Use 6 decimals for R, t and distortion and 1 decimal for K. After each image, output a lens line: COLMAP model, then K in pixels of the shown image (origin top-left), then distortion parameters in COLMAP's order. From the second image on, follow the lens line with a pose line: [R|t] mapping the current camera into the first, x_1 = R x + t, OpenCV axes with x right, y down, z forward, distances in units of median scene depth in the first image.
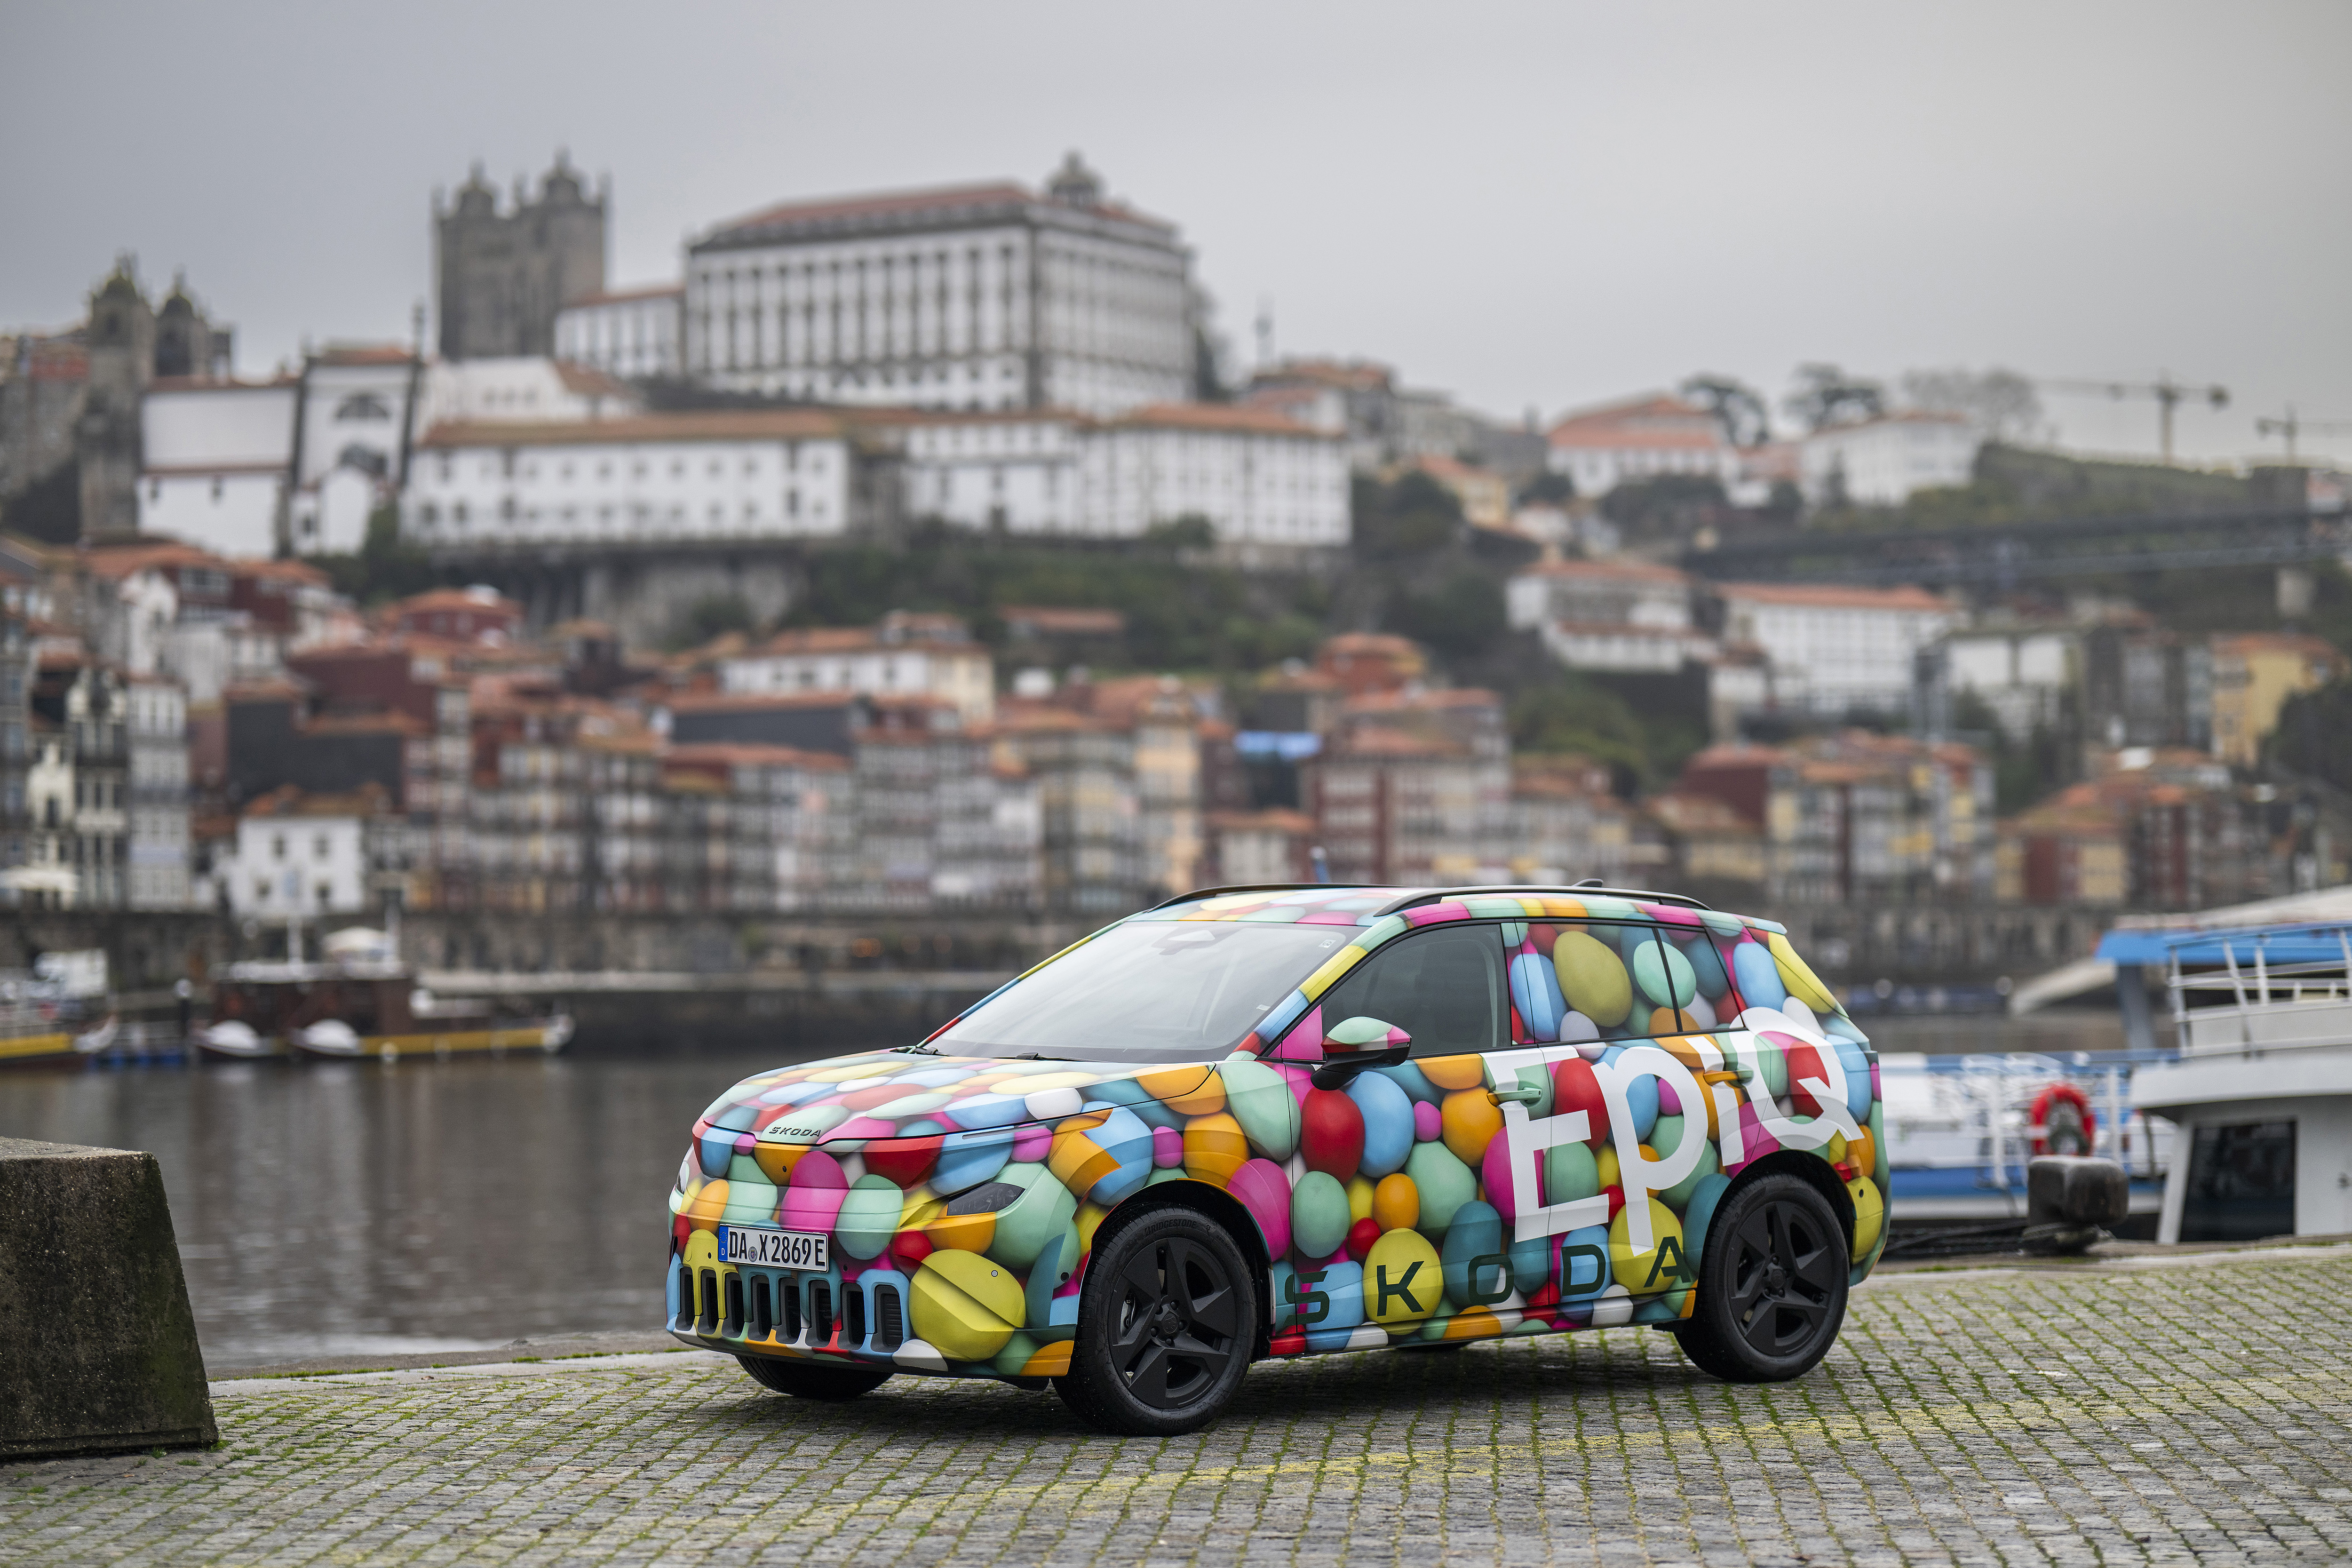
lens RADIAL K [[5656.8, 0, 1176.0], [0, 5656.8, 784.0], [0, 0, 1]] dist [0.010163, 0.201810]
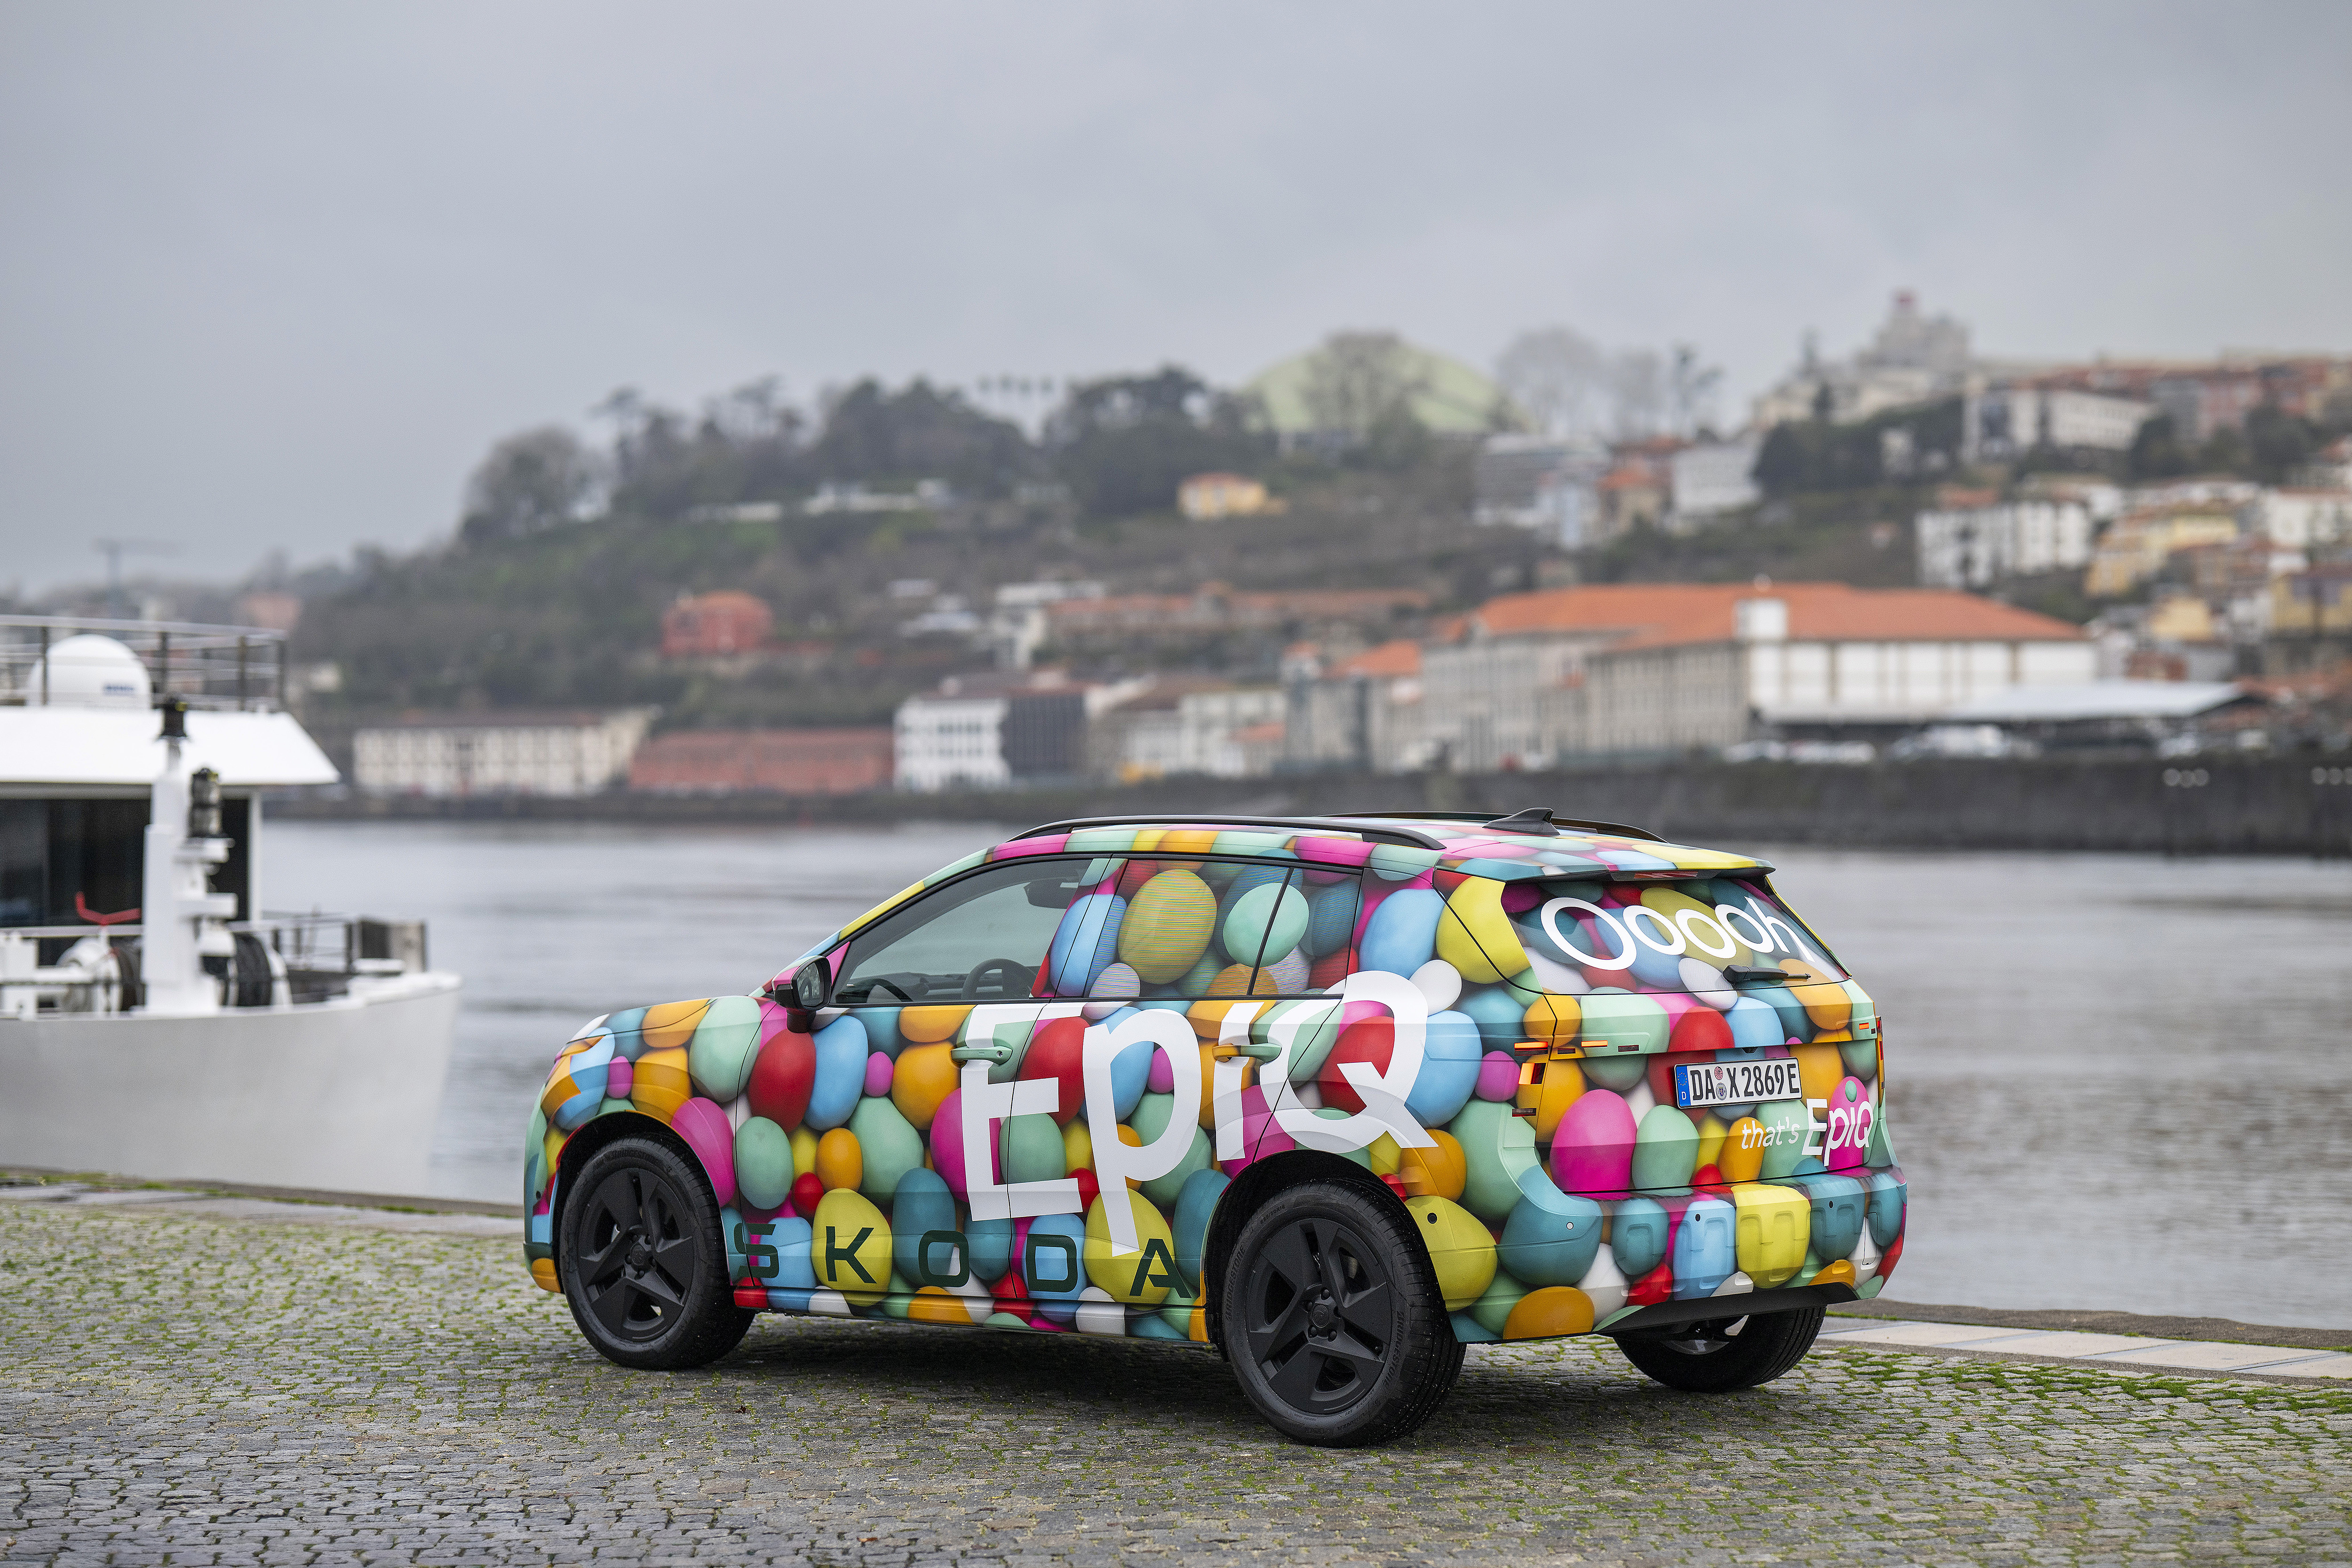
lens RADIAL K [[5558.2, 0, 1176.0], [0, 5558.2, 784.0], [0, 0, 1]] dist [0.007169, 0.497972]
pose [[0.092538, -0.001240, -0.995708, 0.930272], [0.016623, 0.999862, 0.000300, 0.013574], [0.995570, -0.016579, 0.092546, 0.960935]]
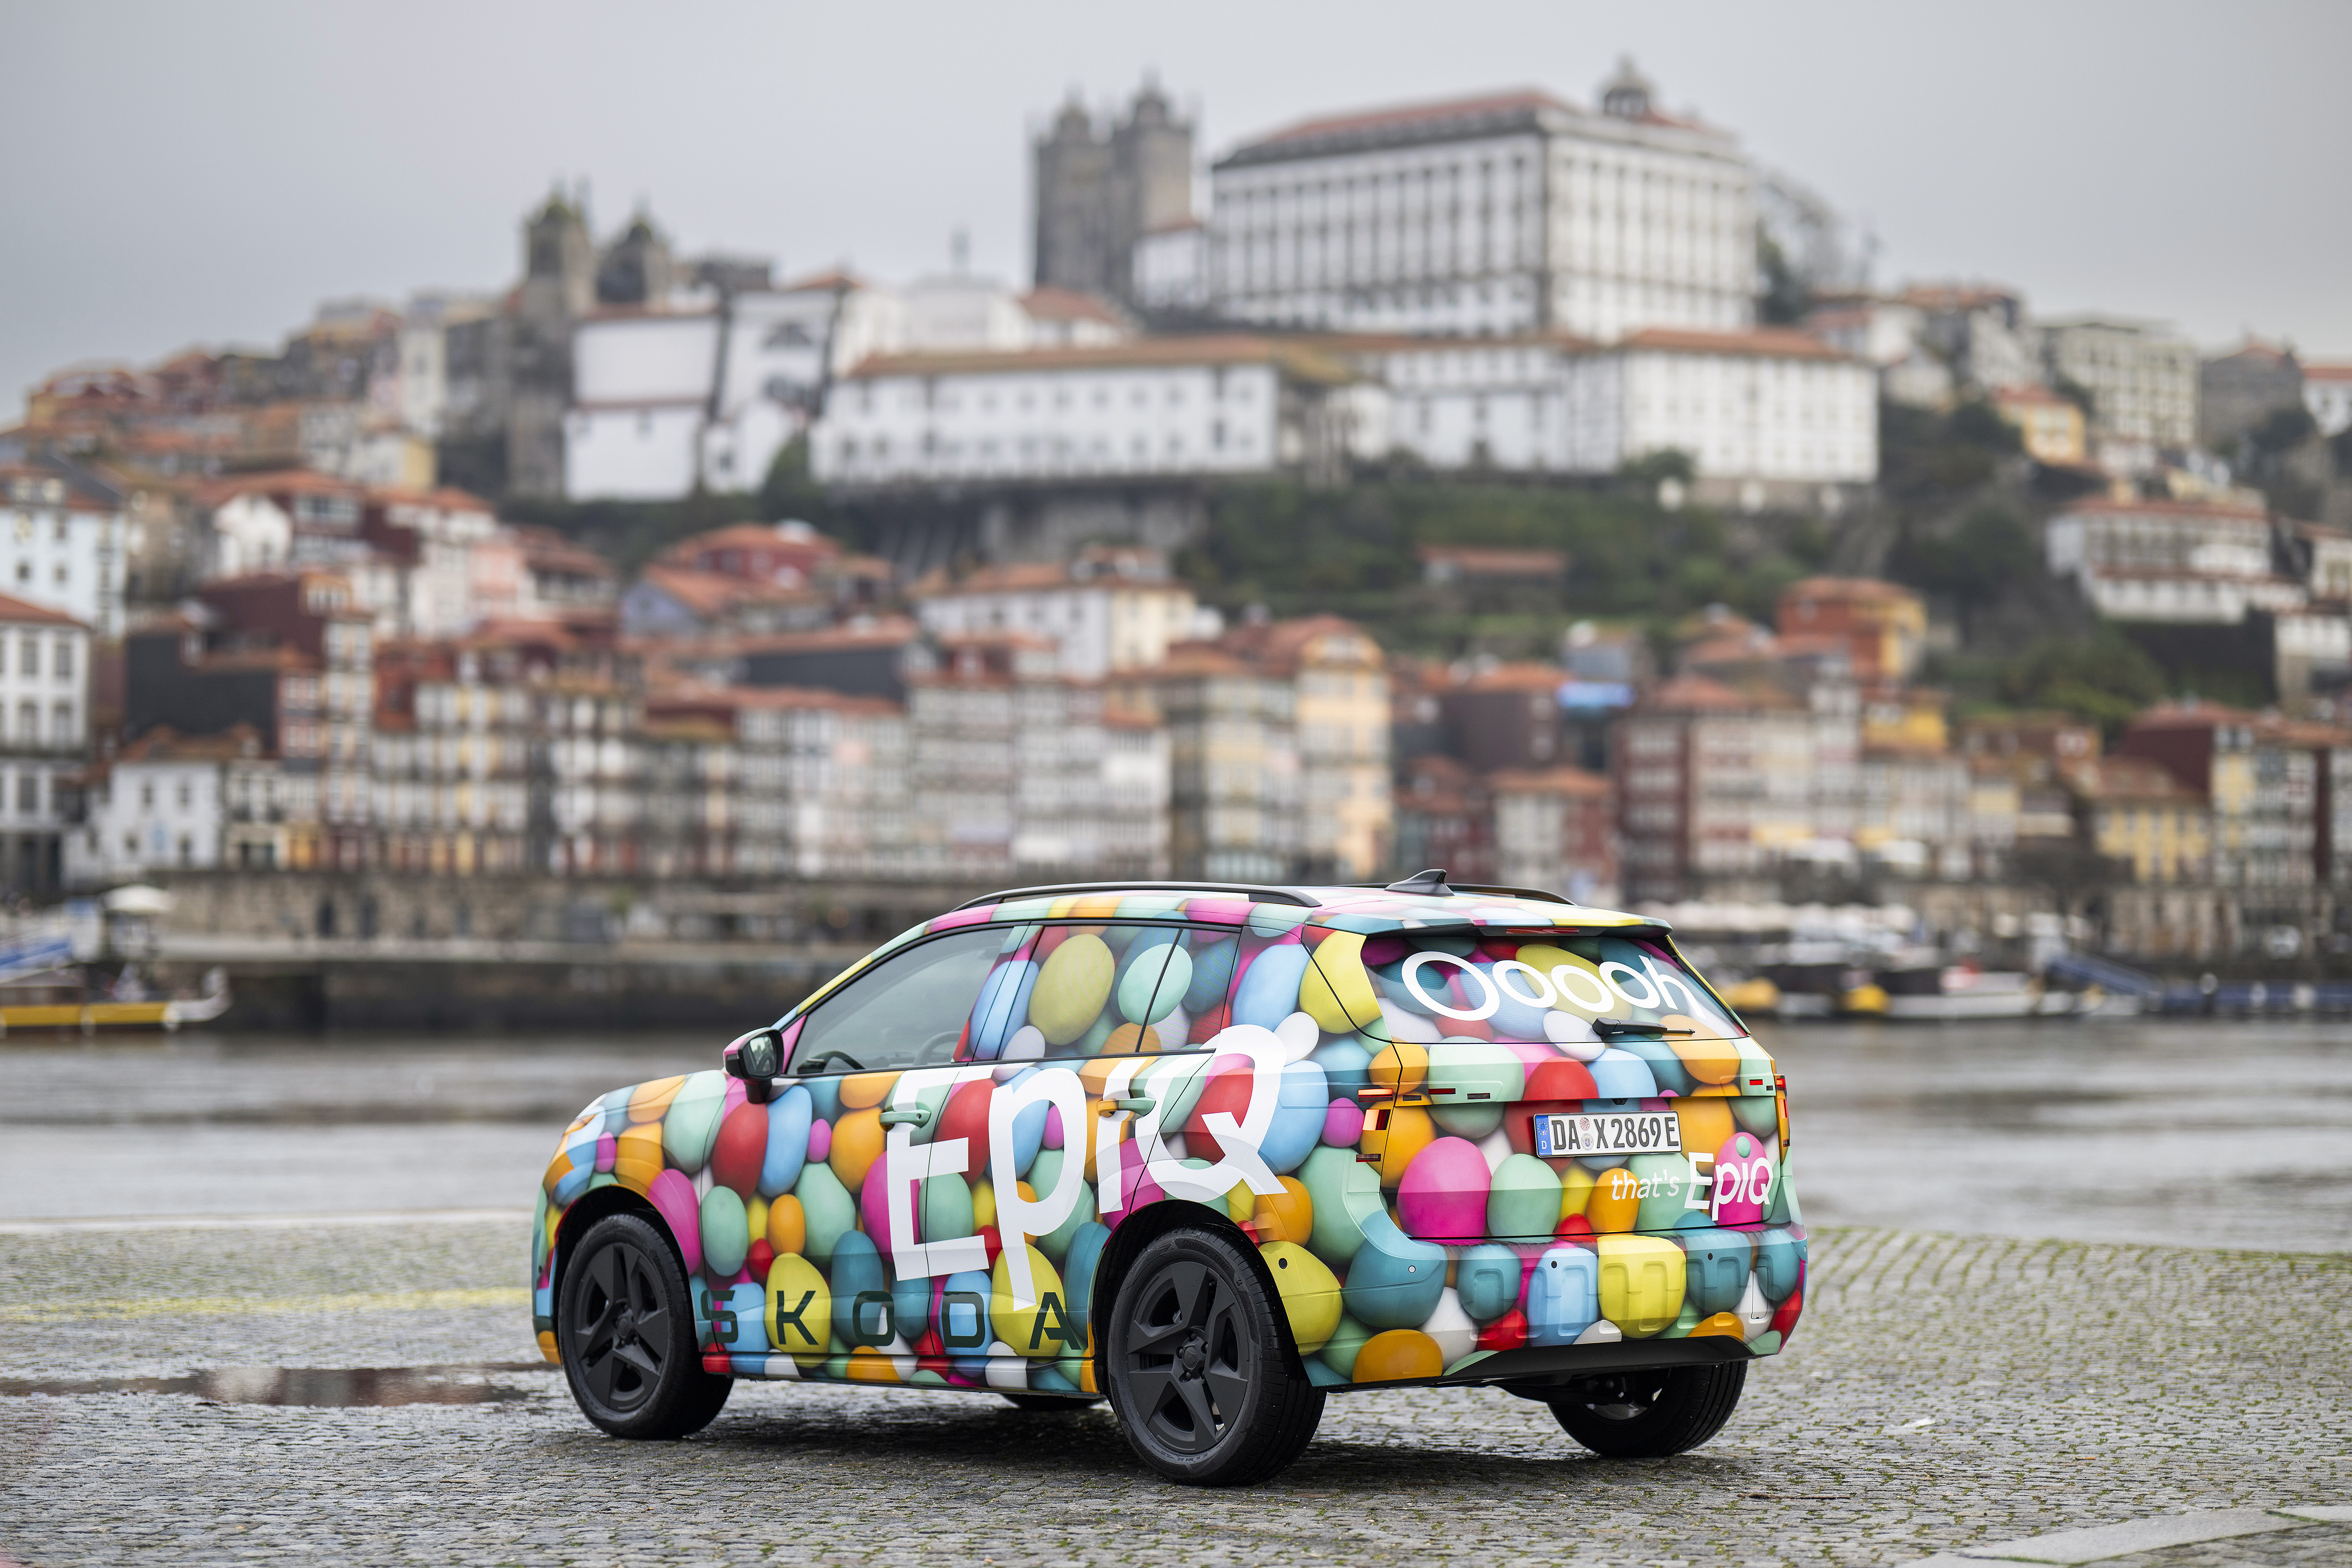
lens RADIAL K [[5558.2, 0, 1176.0], [0, 5558.2, 784.0], [0, 0, 1]] dist [0.007169, 0.497972]
pose [[-0.033537, -0.044217, -0.998459, 0.953567], [0.023897, 0.998700, -0.045031, 0.043346], [0.999152, -0.025370, -0.032437, 1.084293]]
